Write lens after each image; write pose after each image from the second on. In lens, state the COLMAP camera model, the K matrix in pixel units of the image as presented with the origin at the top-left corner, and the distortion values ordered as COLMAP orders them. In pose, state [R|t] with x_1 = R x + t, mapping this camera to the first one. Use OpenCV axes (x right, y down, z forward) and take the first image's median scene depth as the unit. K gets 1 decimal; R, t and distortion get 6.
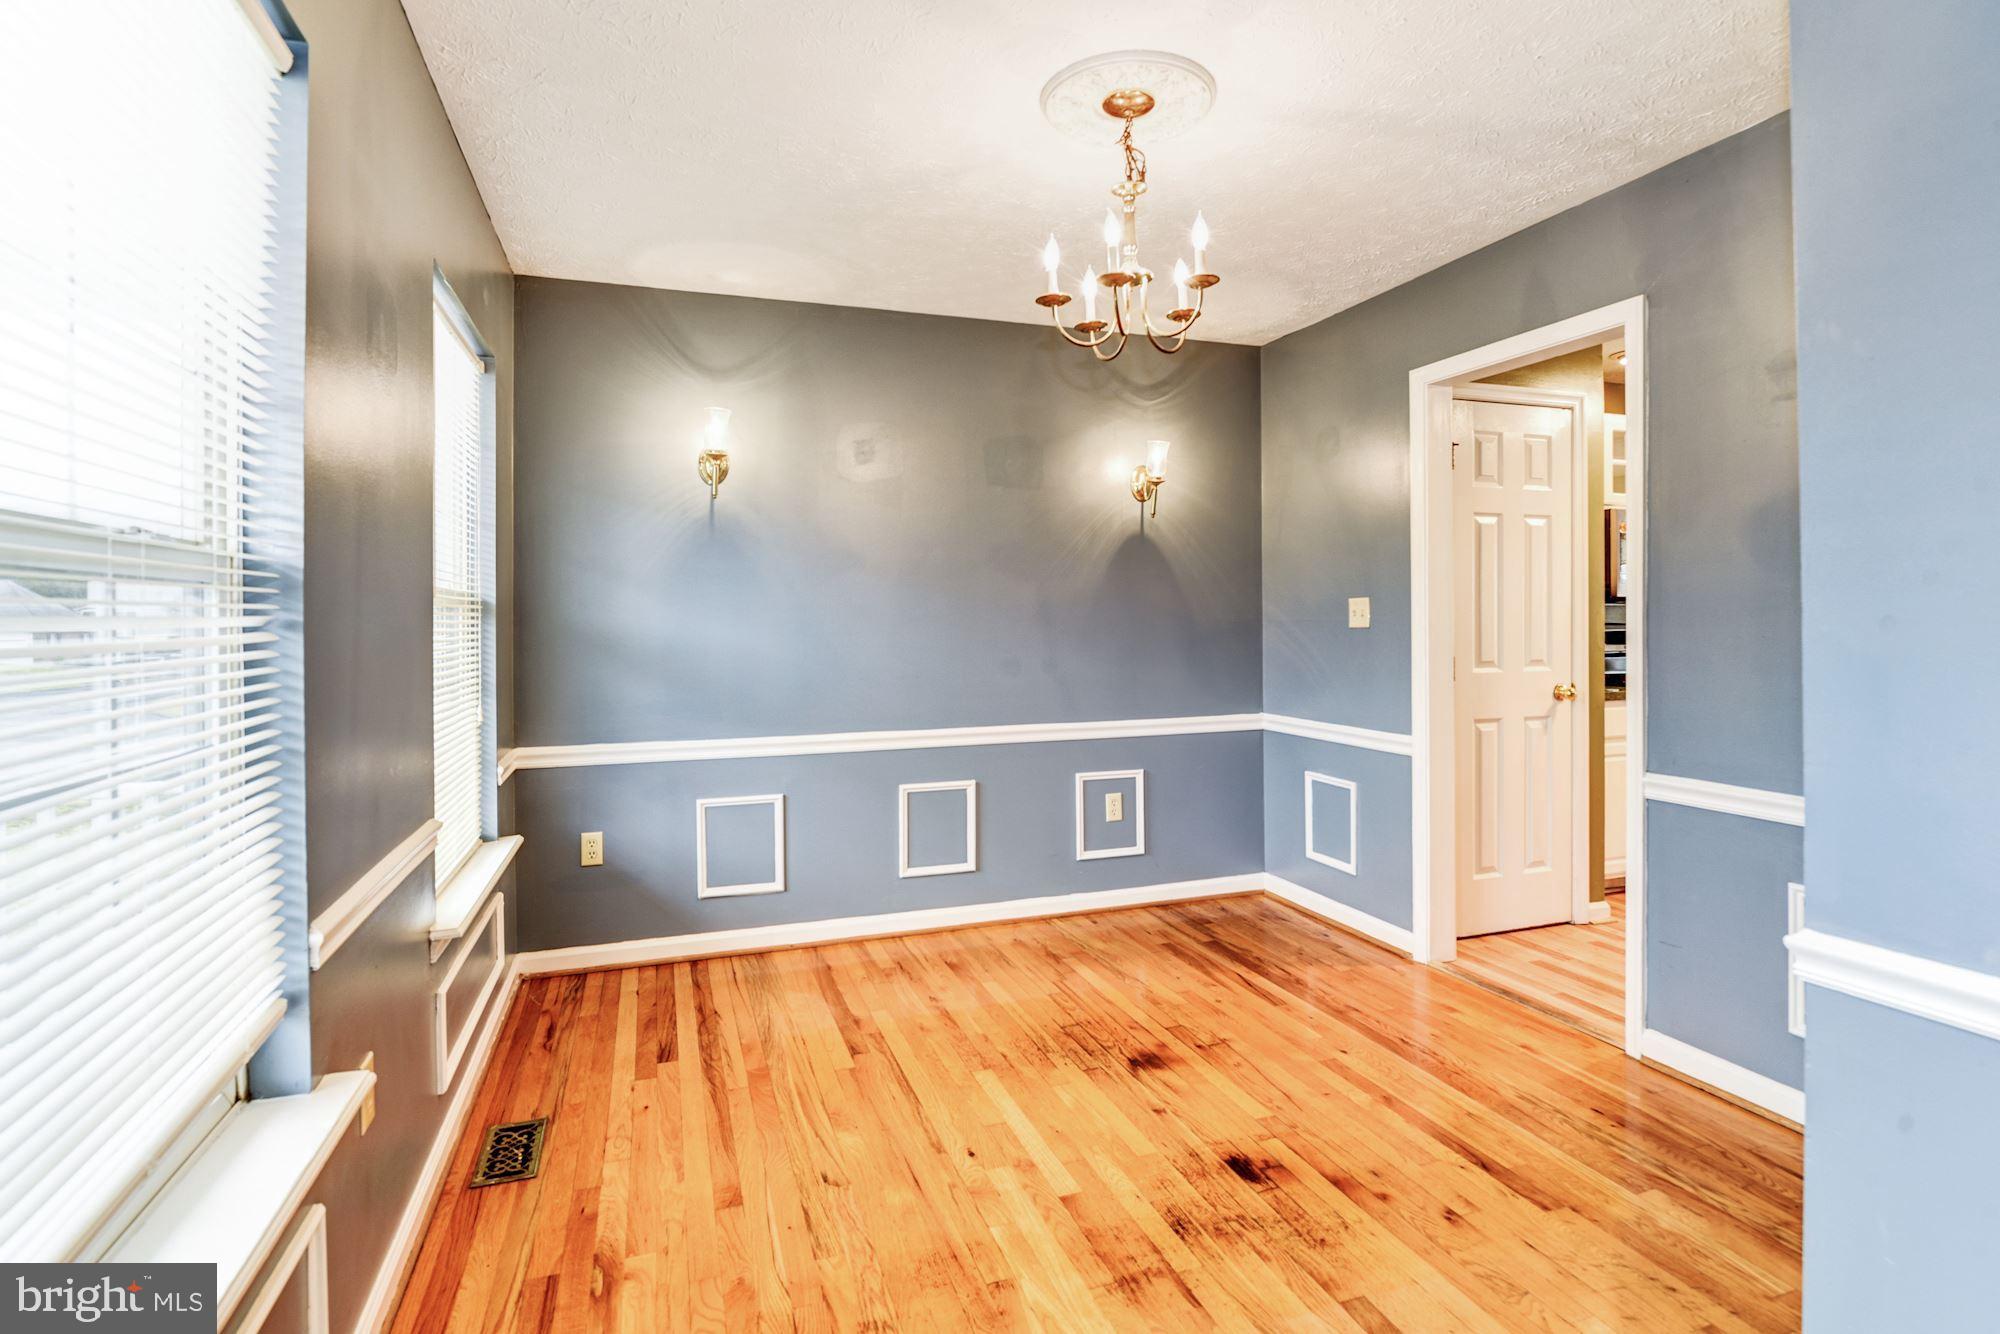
lens RADIAL K [[991.6, 0, 1019.5], [0, 991.6, 637.1], [0, 0, 1]] dist [-0.001909, -0.010513]
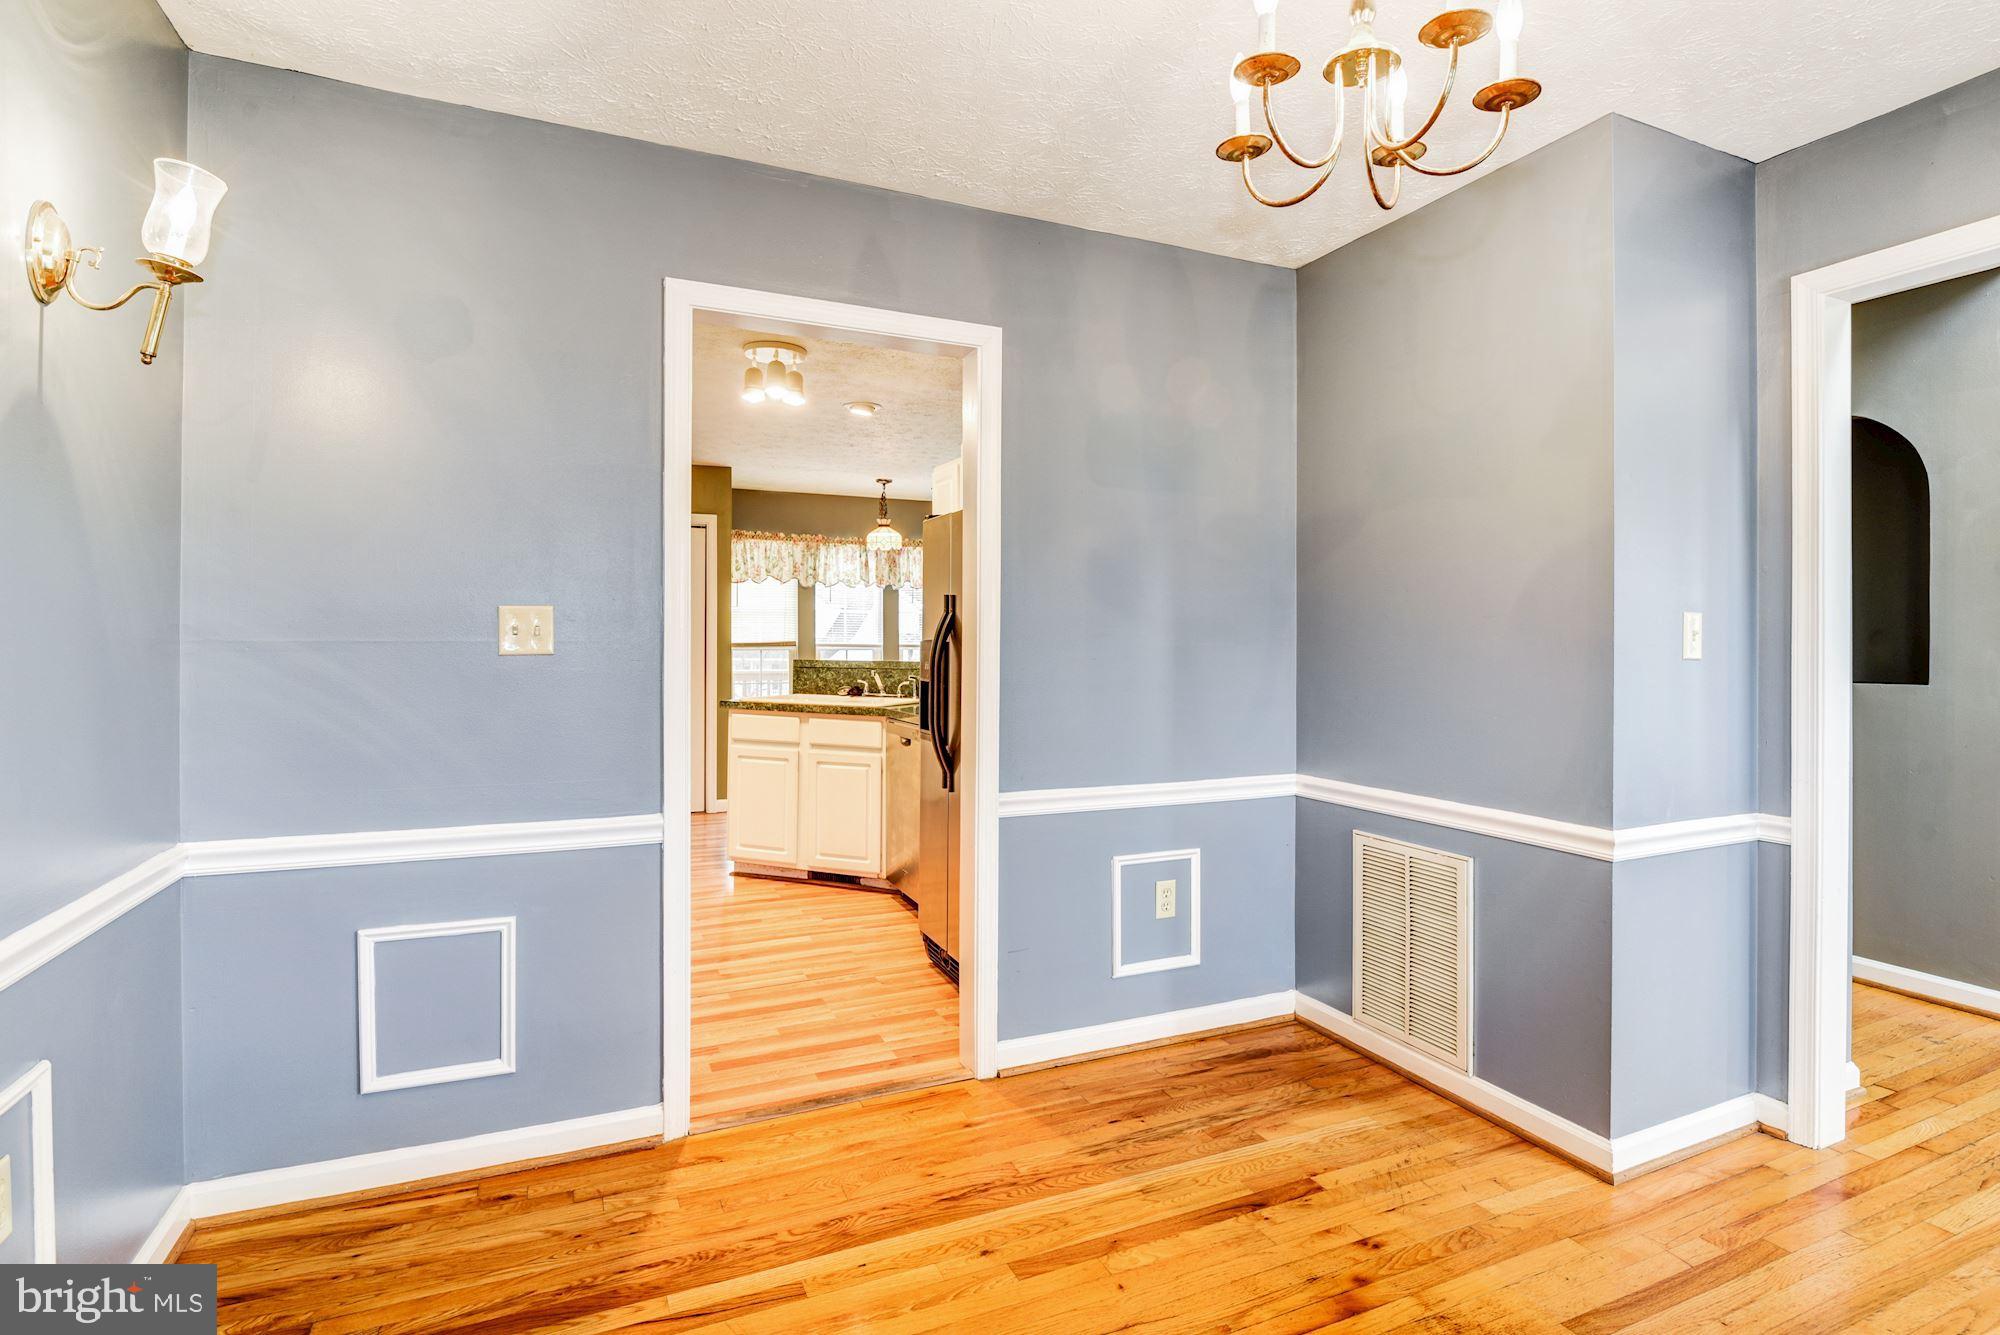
lens RADIAL K [[991.6, 0, 1019.5], [0, 991.6, 637.6], [0, 0, 1]] dist [-0.001909, -0.010513]
pose [[-0.085673, 0.002461, 0.996320, -0.360689], [0.008786, 0.999960, -0.001714, -0.020222], [-0.996285, 0.008607, -0.085692, 0.971769]]
